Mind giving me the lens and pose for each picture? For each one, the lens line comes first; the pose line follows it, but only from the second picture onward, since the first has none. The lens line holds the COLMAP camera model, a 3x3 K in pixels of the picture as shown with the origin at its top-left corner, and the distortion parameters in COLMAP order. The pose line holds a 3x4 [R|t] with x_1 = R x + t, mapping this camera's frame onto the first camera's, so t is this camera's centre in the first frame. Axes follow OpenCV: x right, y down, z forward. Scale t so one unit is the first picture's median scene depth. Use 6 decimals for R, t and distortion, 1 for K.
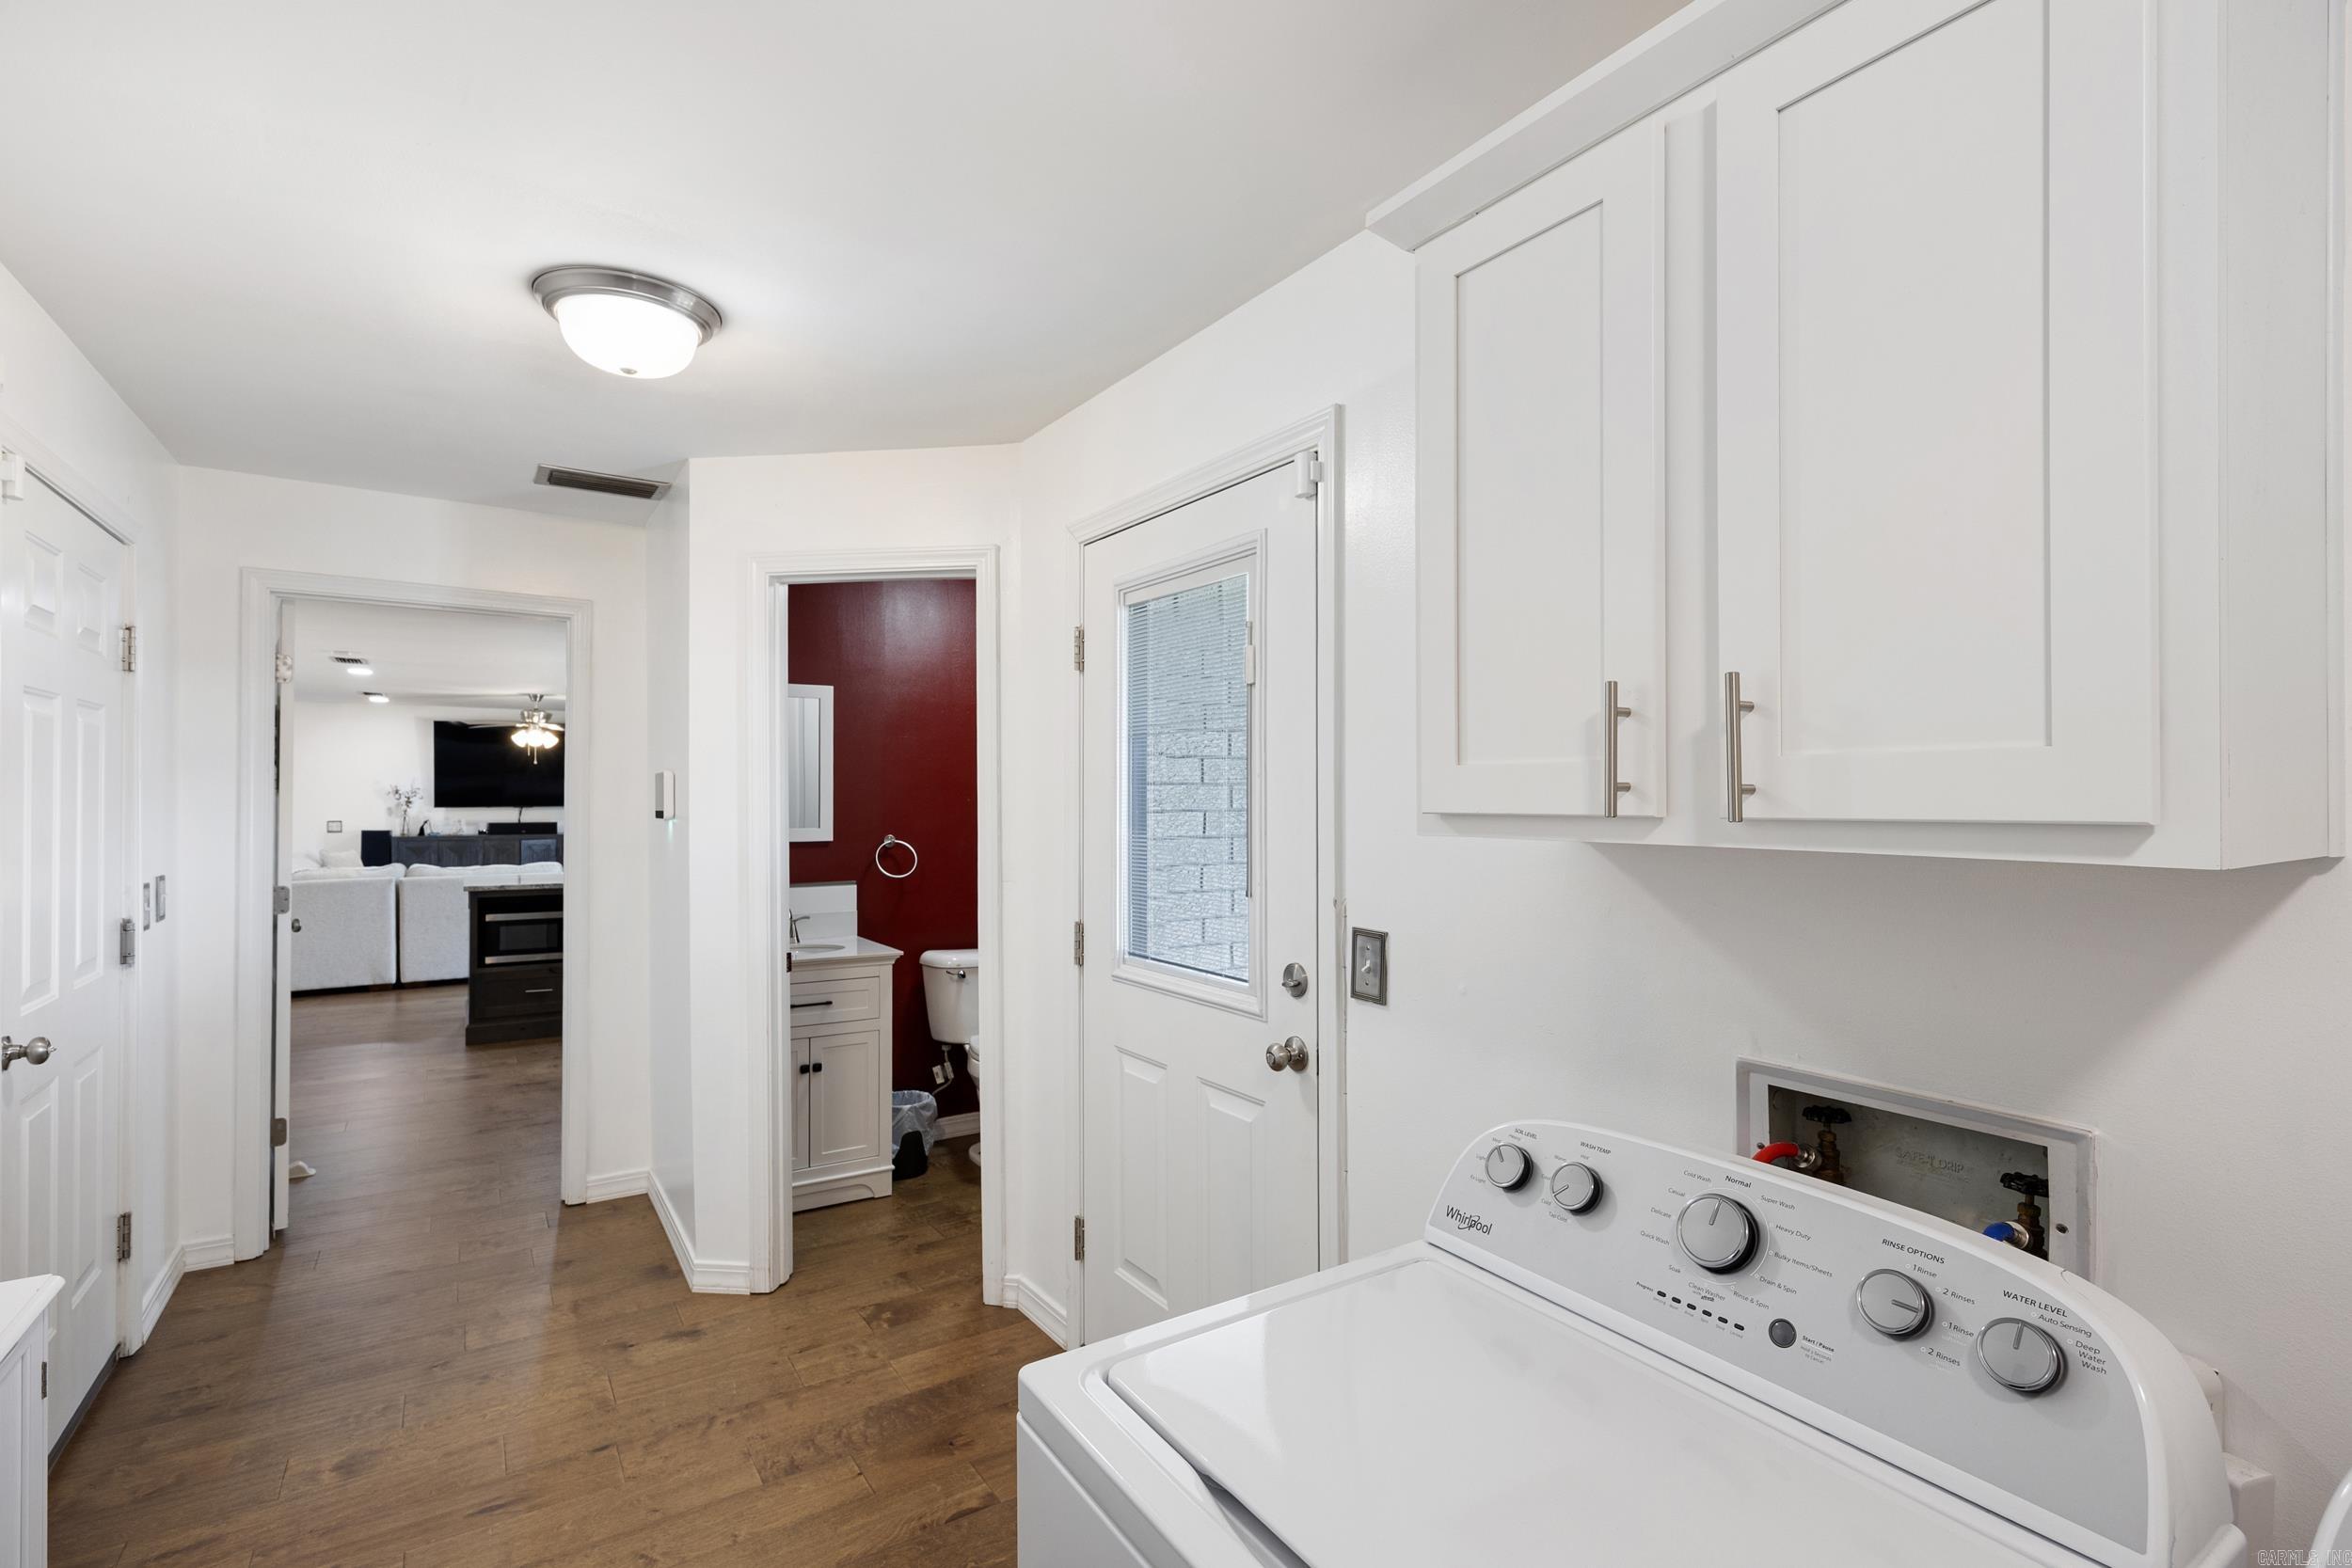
lens RADIAL K [[1090.8, 0, 1183.9], [0, 1090.8, 787.2], [0, 0, 1]] dist [-0.014928, 0.002624]
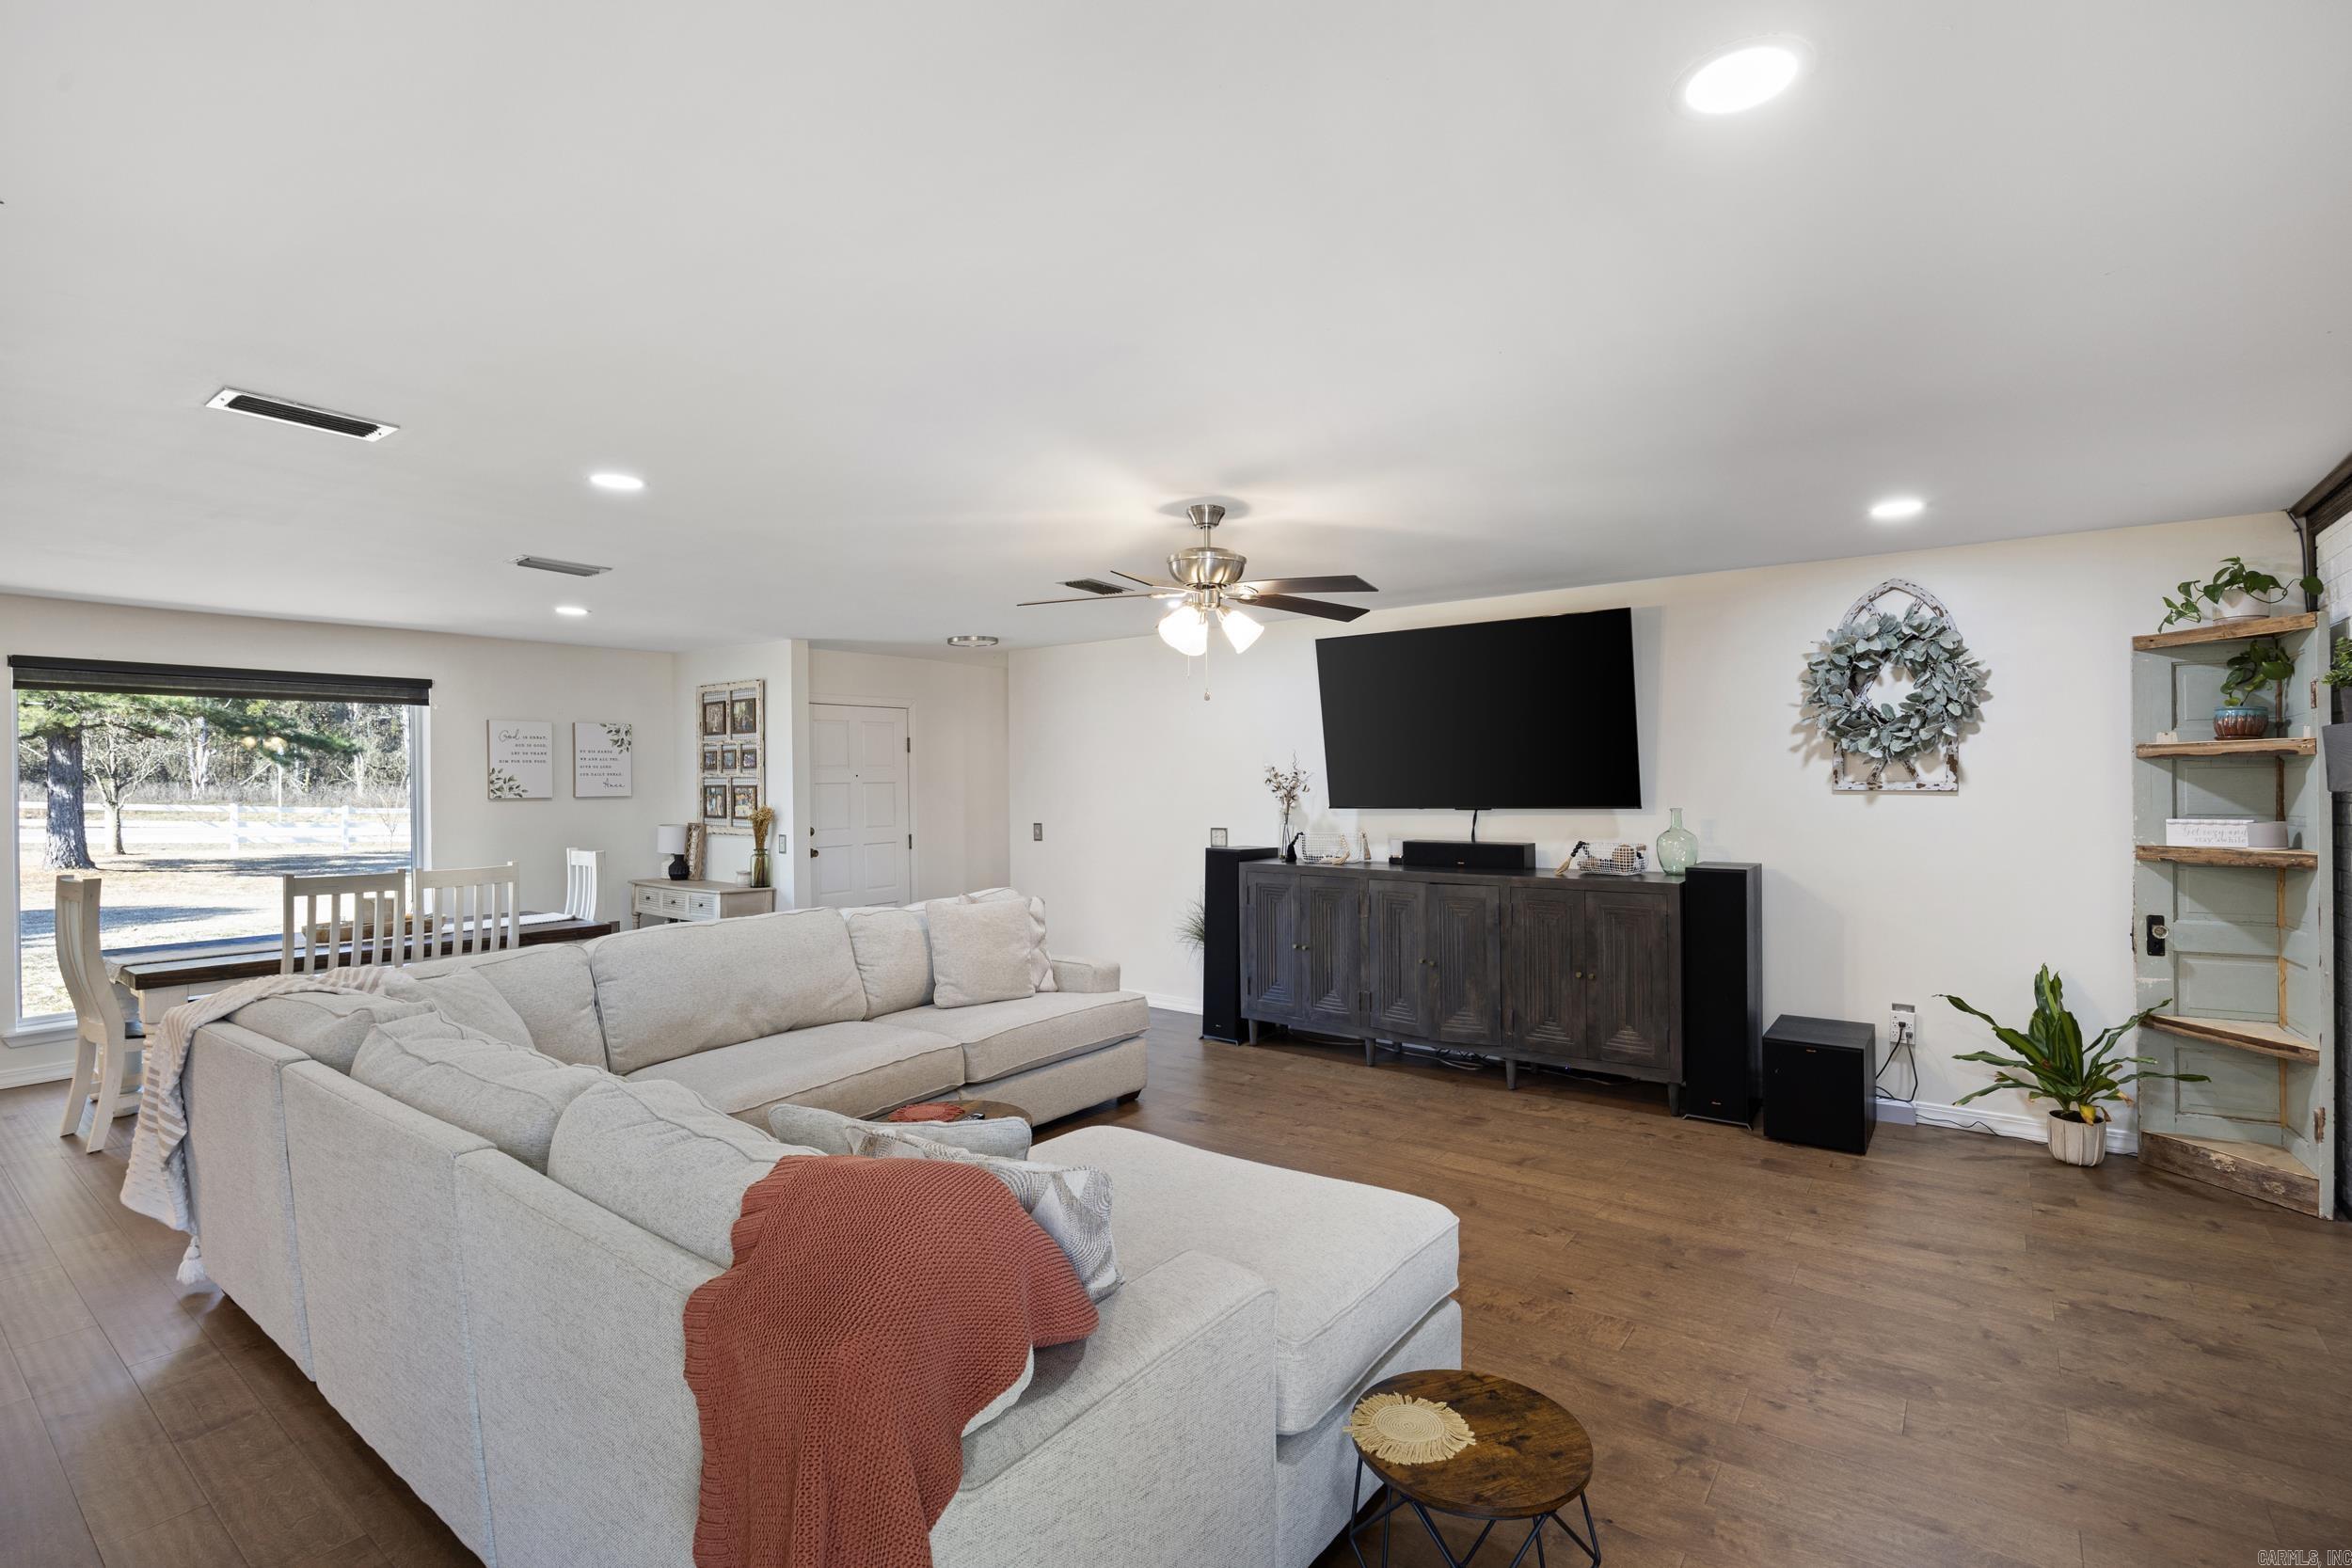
lens RADIAL K [[1090.8, 0, 1174.4], [0, 1090.8, 776.2], [0, 0, 1]] dist [-0.014928, 0.002624]
pose [[0.310772, -0.000665, -0.950484, -0.215824], [0.016104, 0.999860, 0.004566, -0.000047], [0.950348, -0.016725, 0.310740, 0.771182]]
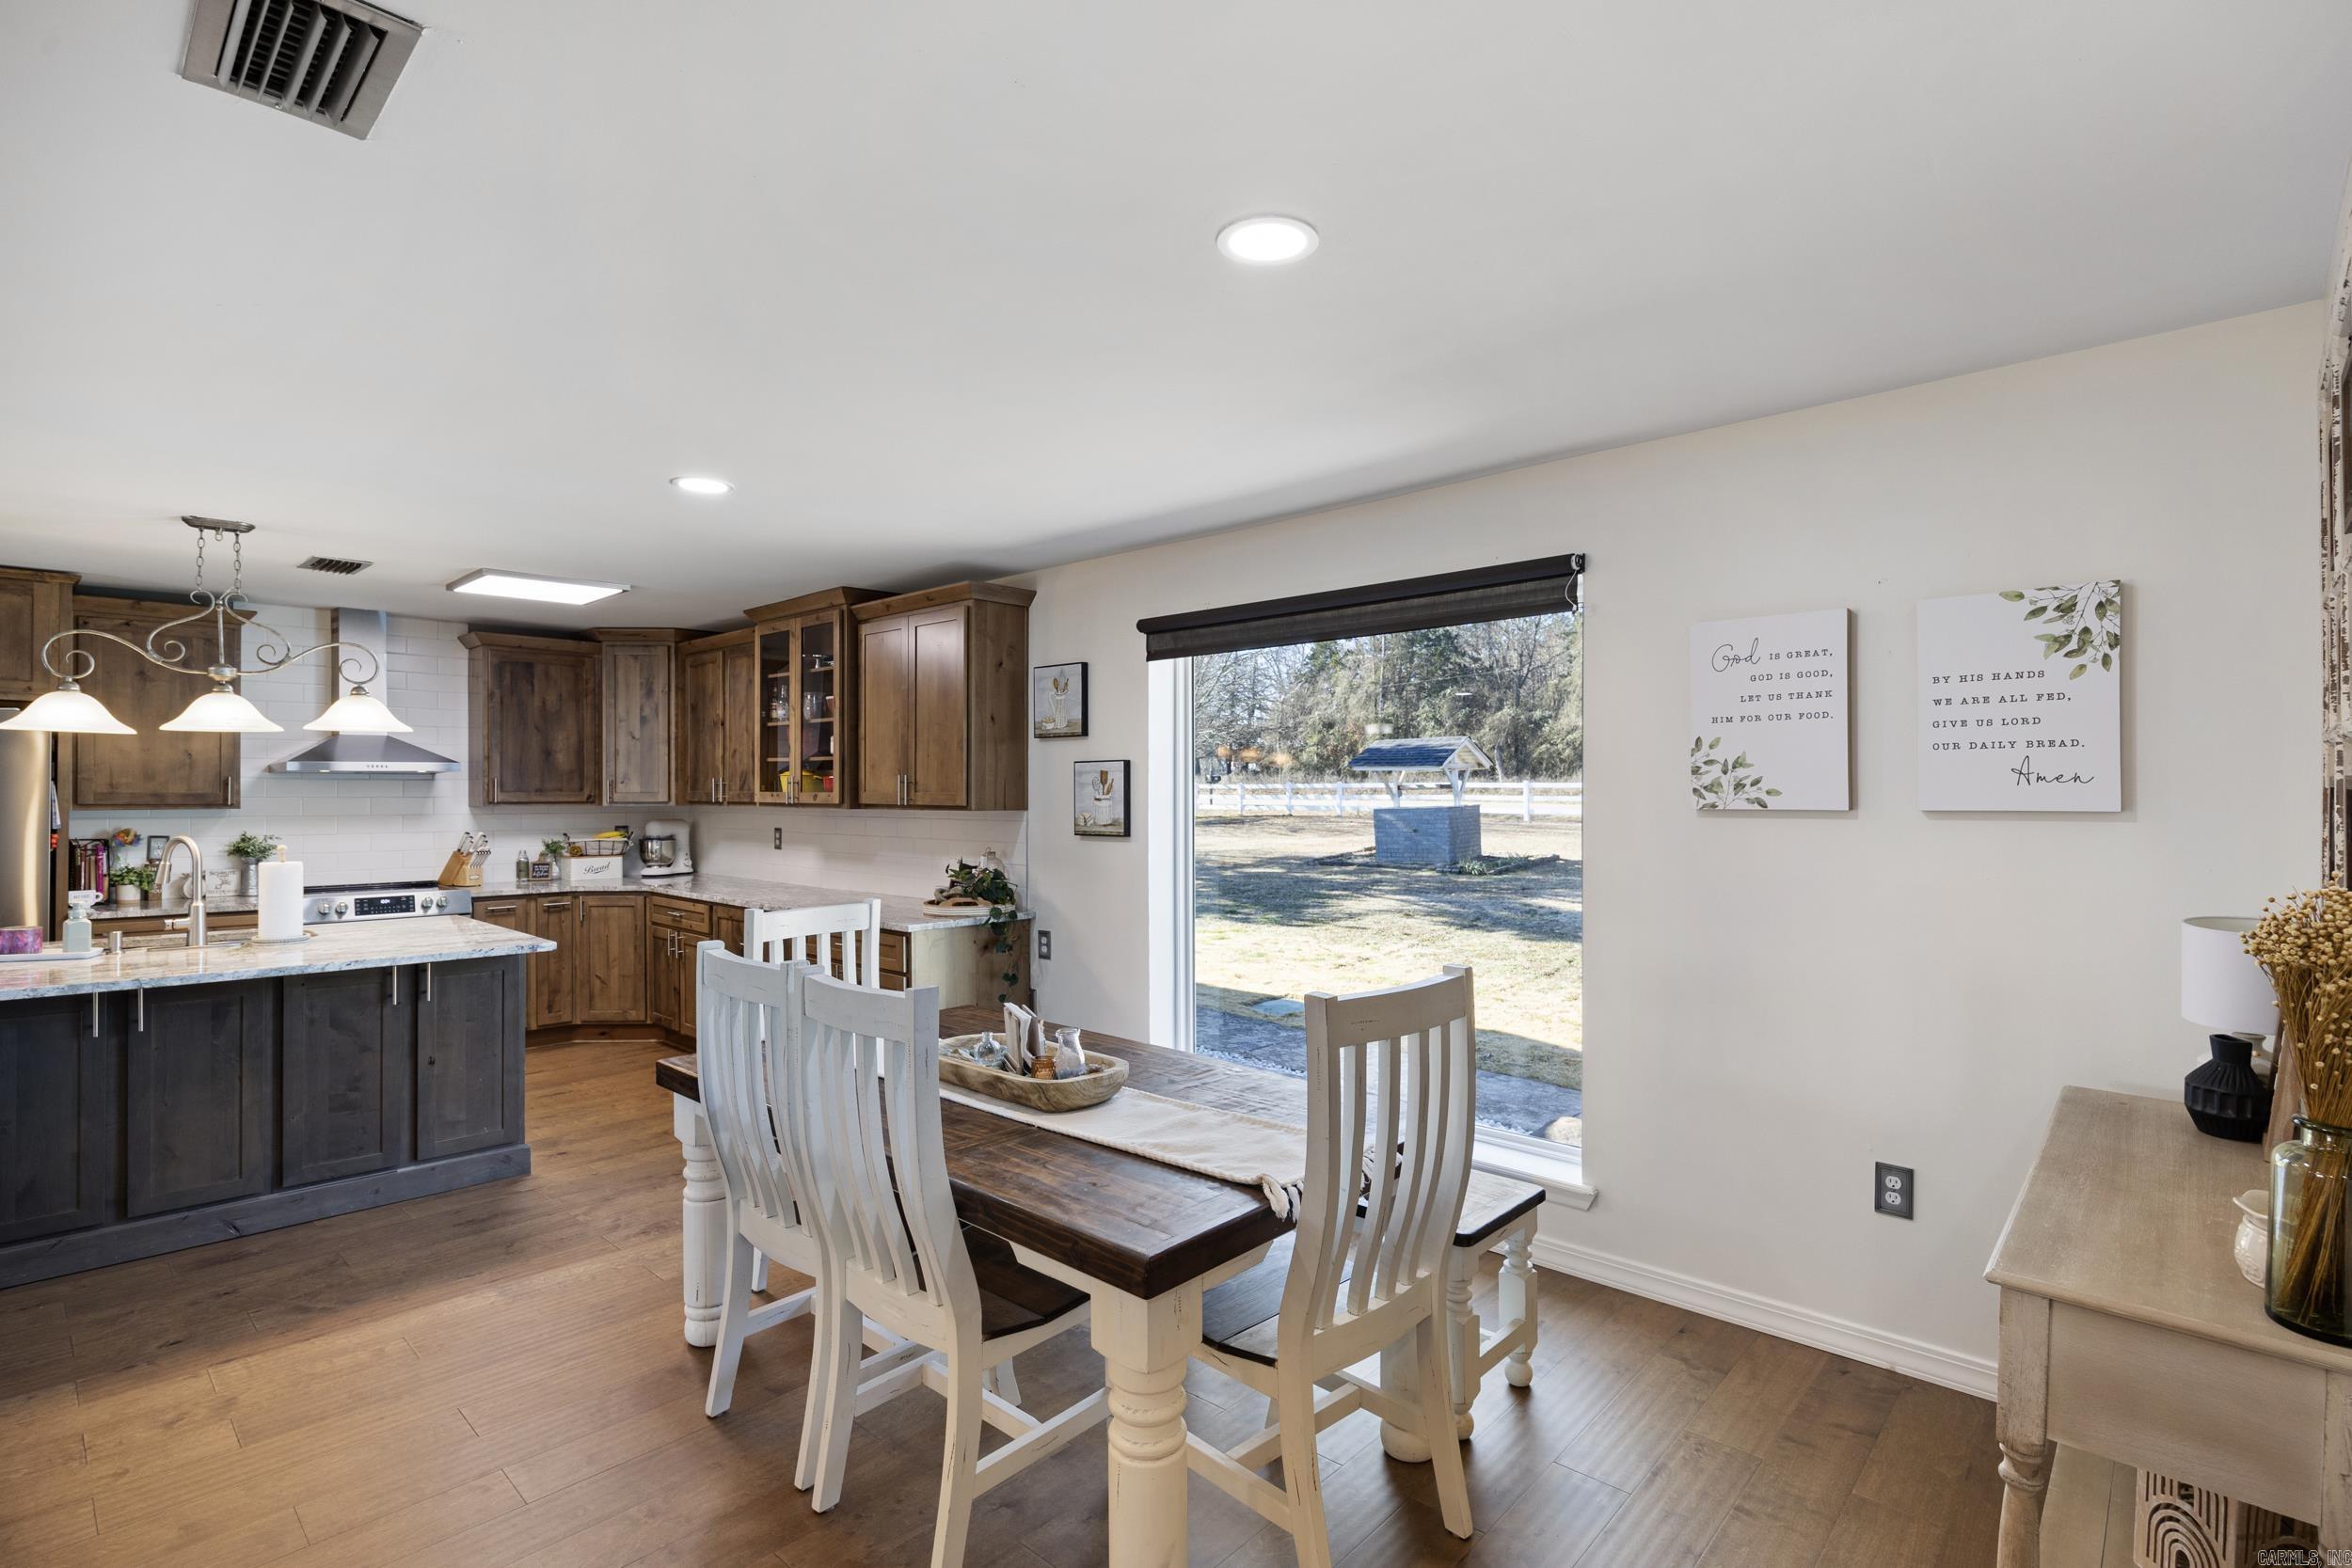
lens RADIAL K [[1117.2, 0, 1190.2], [0, 1117.2, 787.9], [0, 0, 1]] dist [-0.002386, -0.000428]
pose [[-0.975735, 0.009899, -0.218730, -0.738812], [0.012566, 0.999863, -0.010806, 0.005522], [0.218593, -0.013292, -0.975726, 0.829763]]
